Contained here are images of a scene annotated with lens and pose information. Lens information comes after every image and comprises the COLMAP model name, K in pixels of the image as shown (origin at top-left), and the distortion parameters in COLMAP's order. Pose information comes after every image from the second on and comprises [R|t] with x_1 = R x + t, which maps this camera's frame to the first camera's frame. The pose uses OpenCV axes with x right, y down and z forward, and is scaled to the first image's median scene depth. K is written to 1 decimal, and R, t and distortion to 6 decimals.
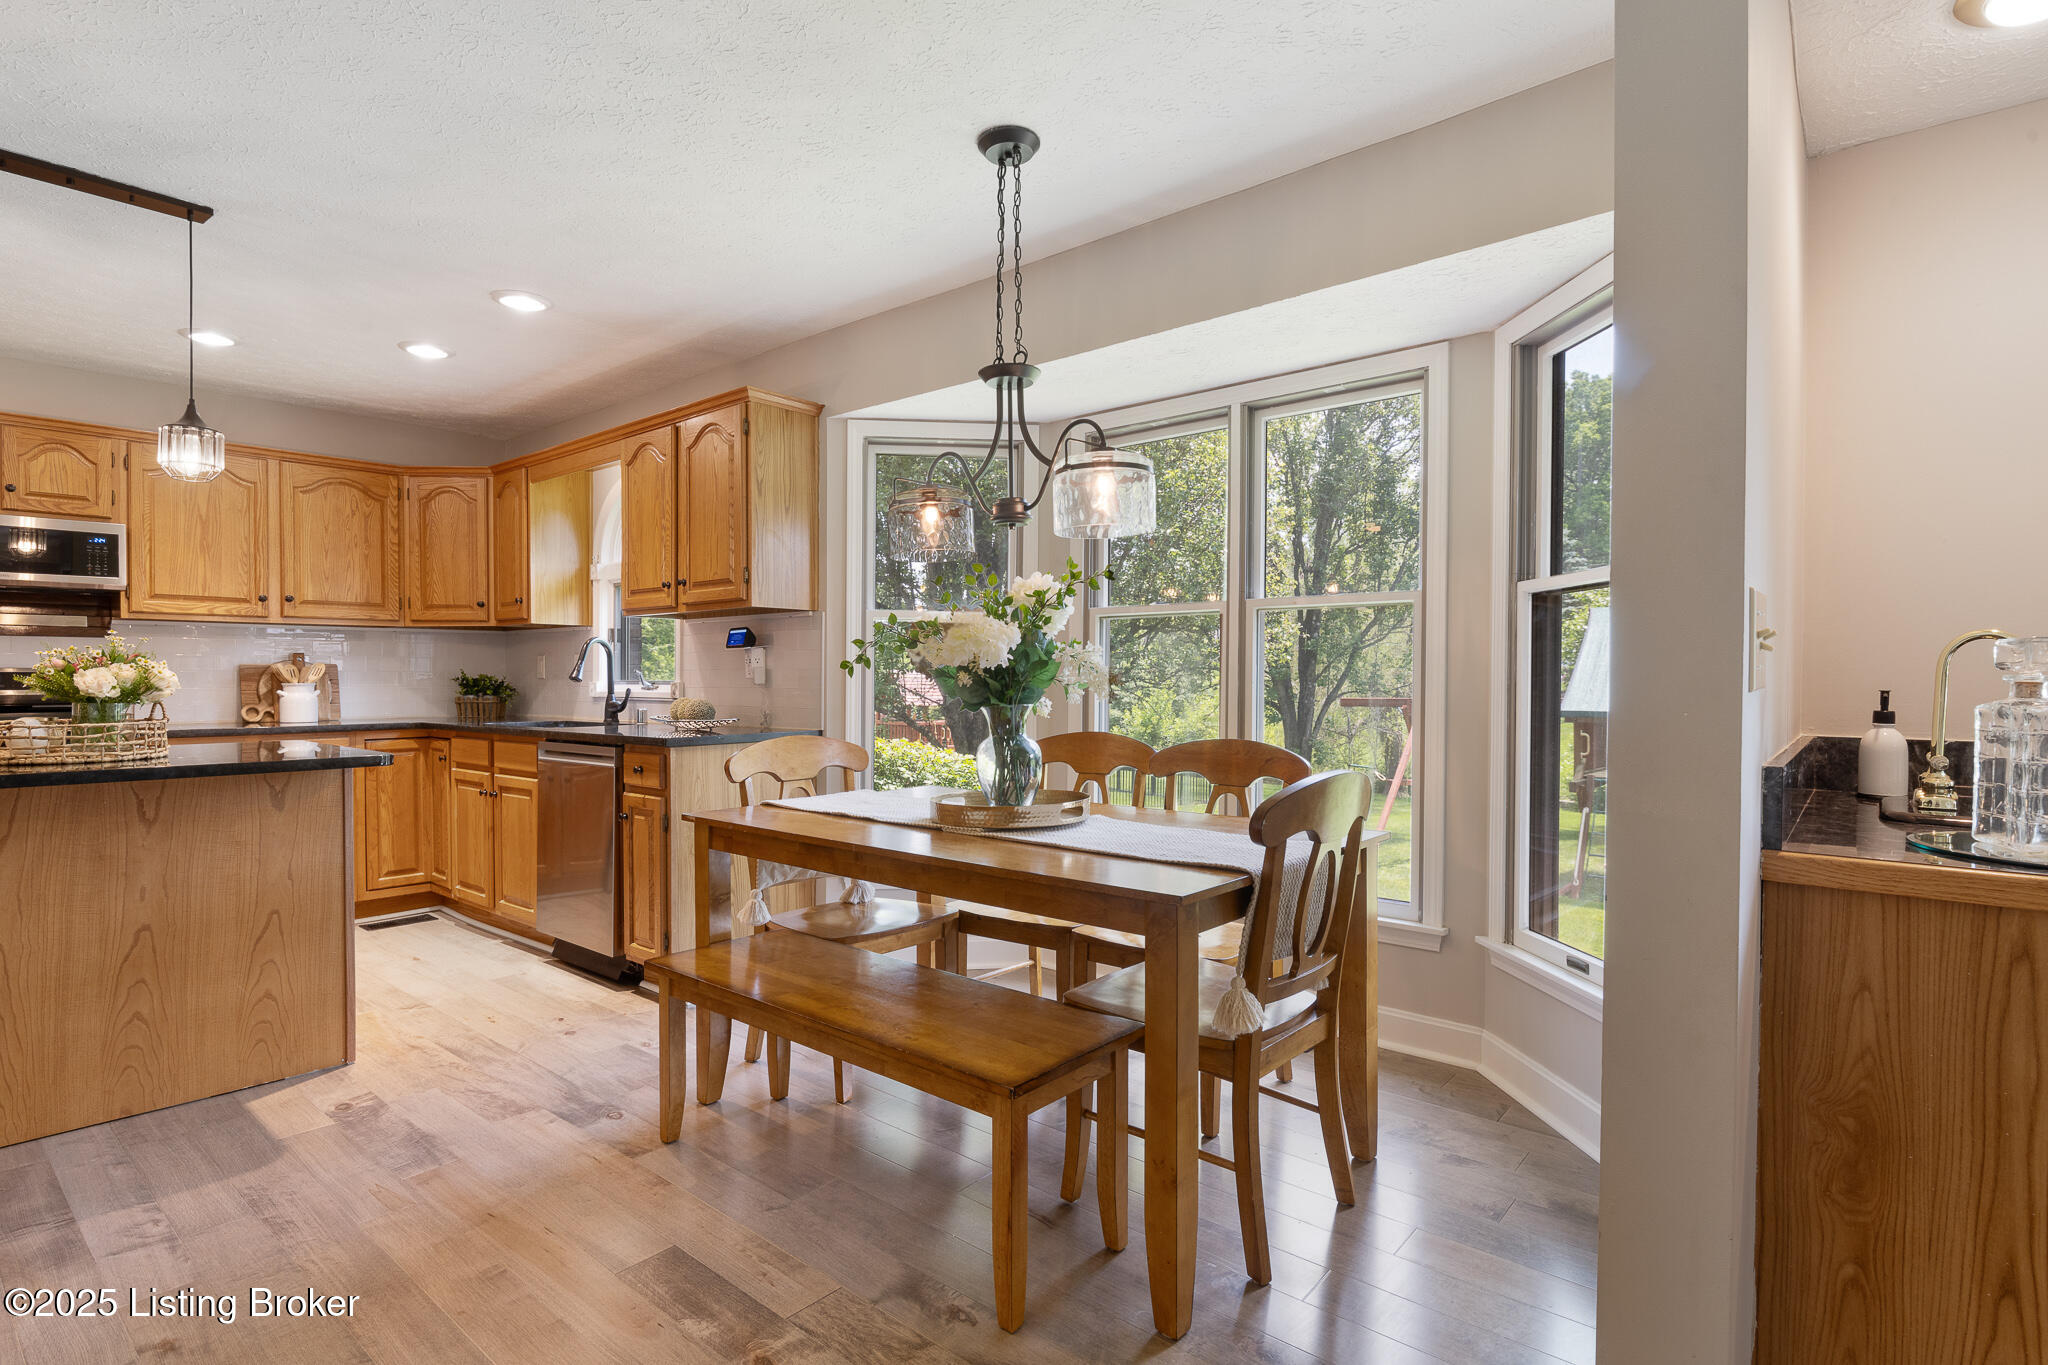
lens RADIAL K [[1010.0, 0, 1010.6], [0, 1010.0, 691.6], [0, 0, 1]] dist [0.002630, -0.006703]
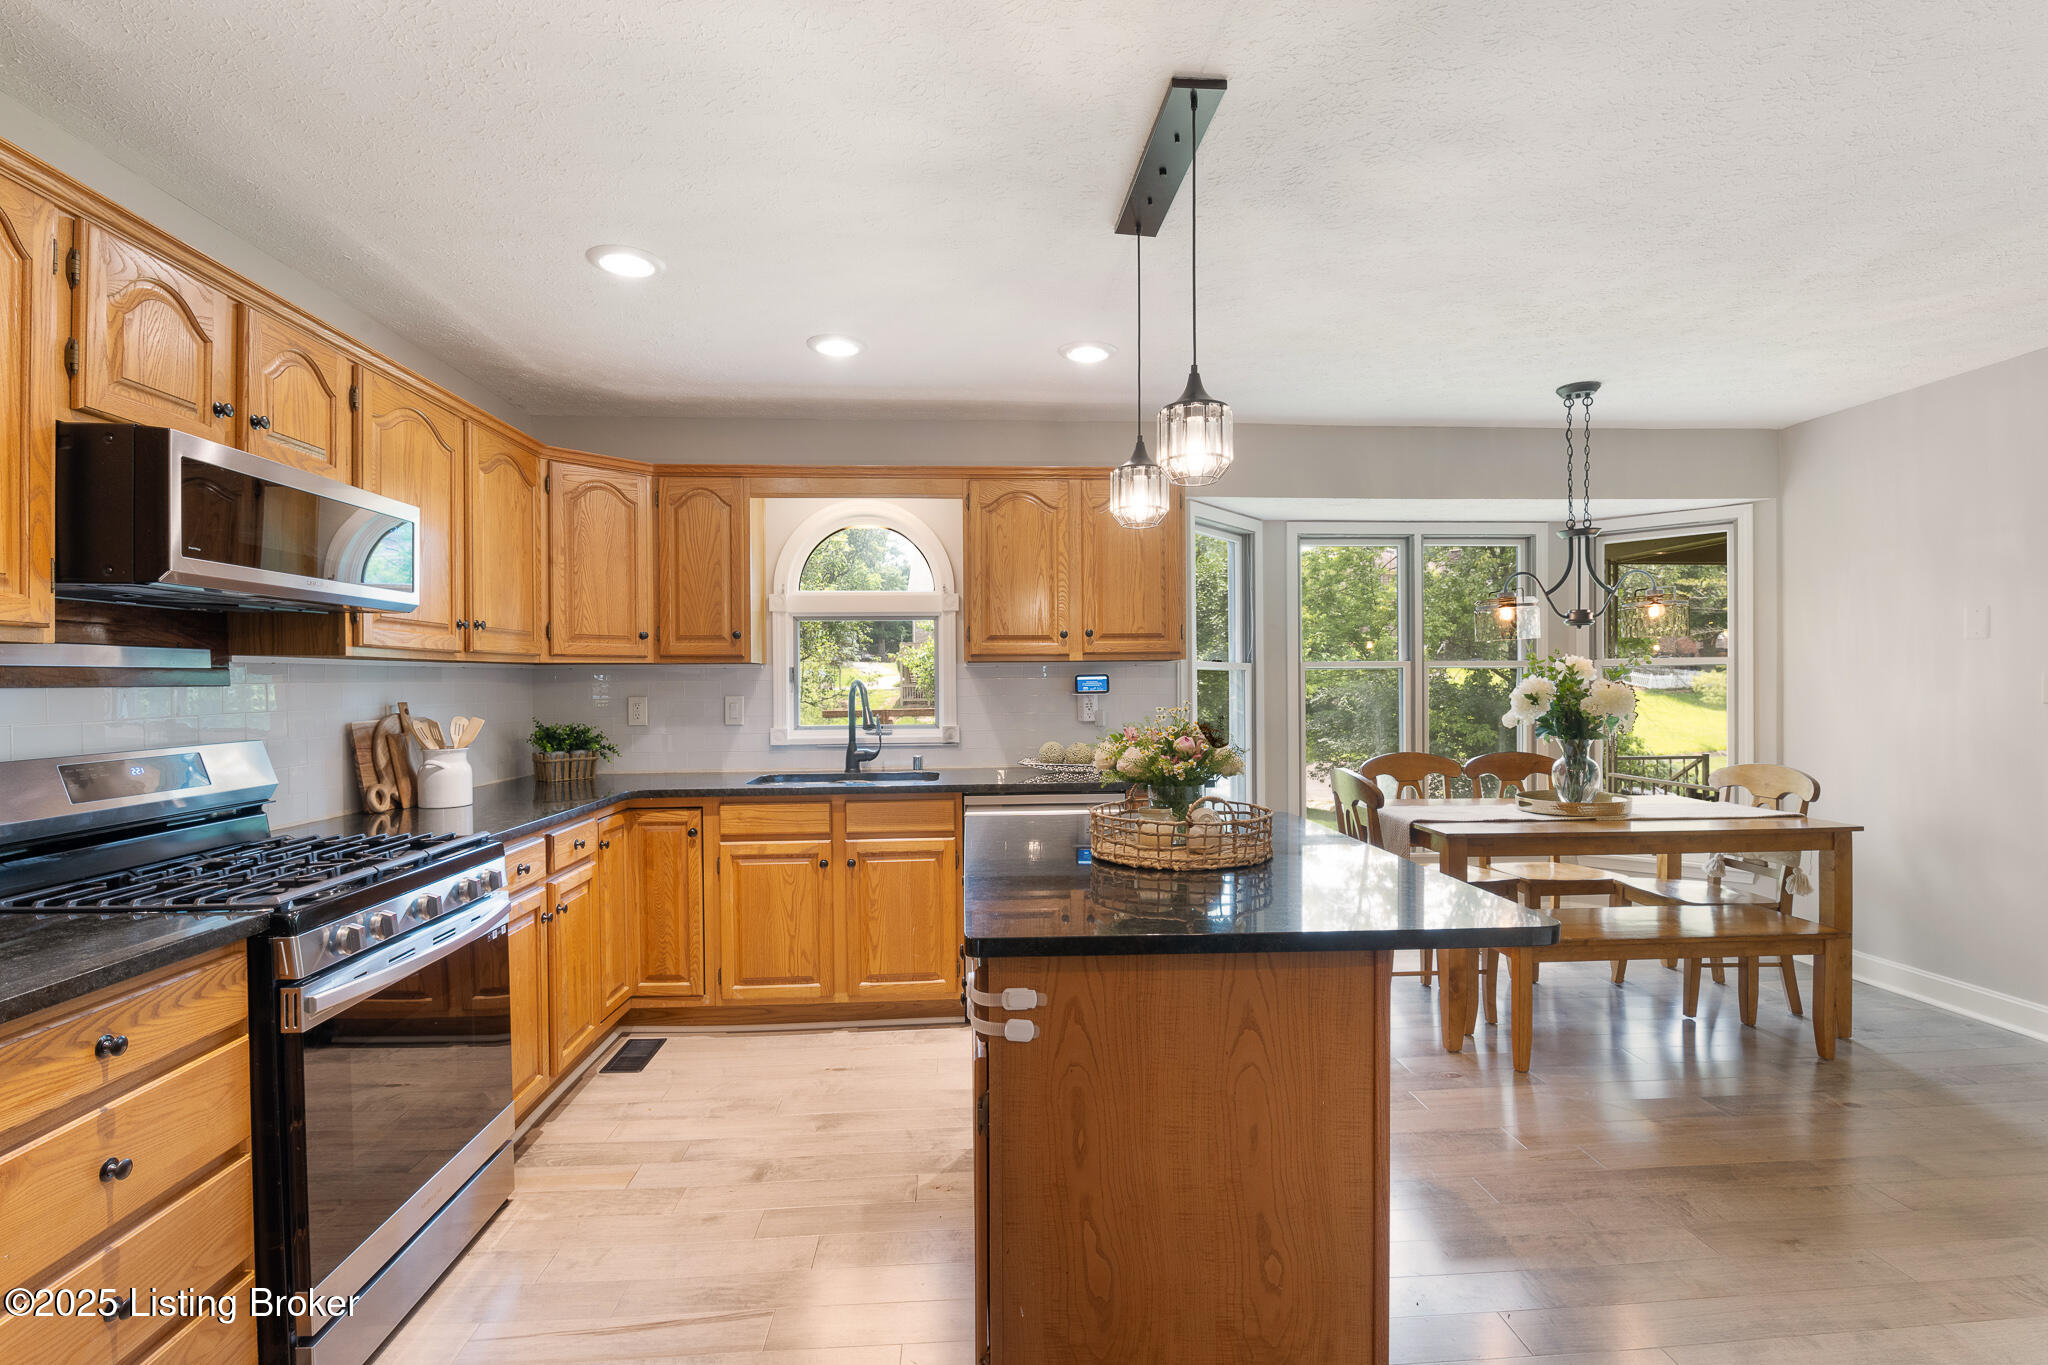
lens RADIAL K [[937.5, 0, 1021.6], [0, 937.5, 693.1], [0, 0, 1]] dist [-0.003382, -0.006039]
pose [[0.716731, -0.013481, 0.697219, -1.070263], [0.017782, 0.999841, 0.001053, -0.048209], [-0.697123, 0.011643, 0.716857, 0.350445]]
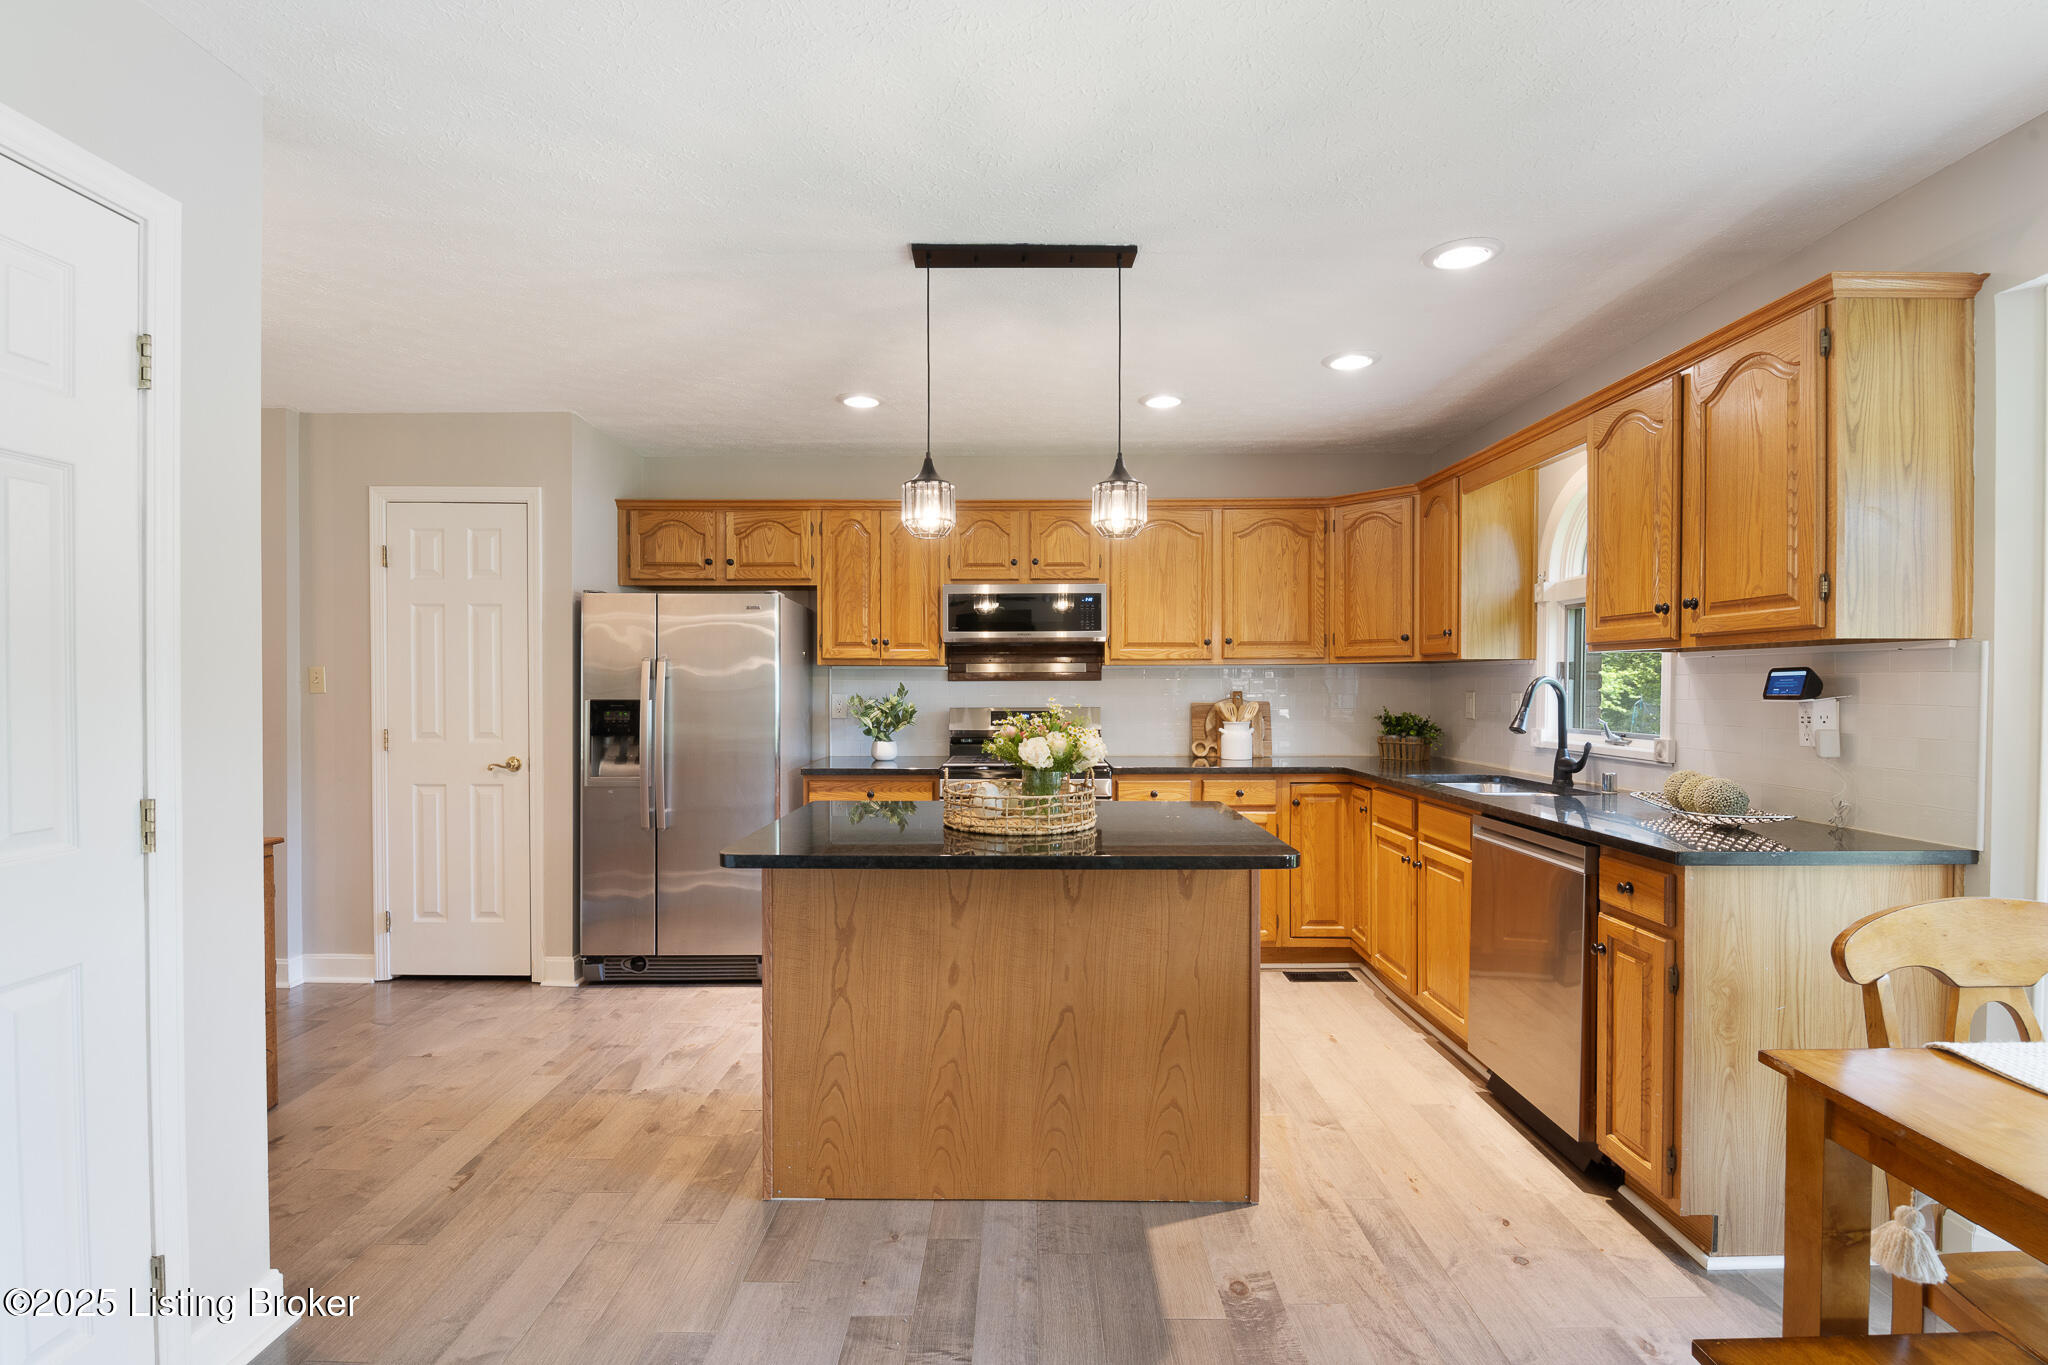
lens RADIAL K [[937.5, 0, 1024.9], [0, 937.5, 692.9], [0, 0, 1]] dist [-0.003382, -0.006039]
pose [[0.647701, 0.007230, -0.761860, -0.138733], [-0.009288, 0.999956, 0.001593, -0.045876], [0.761838, 0.006044, 0.647740, 0.259849]]
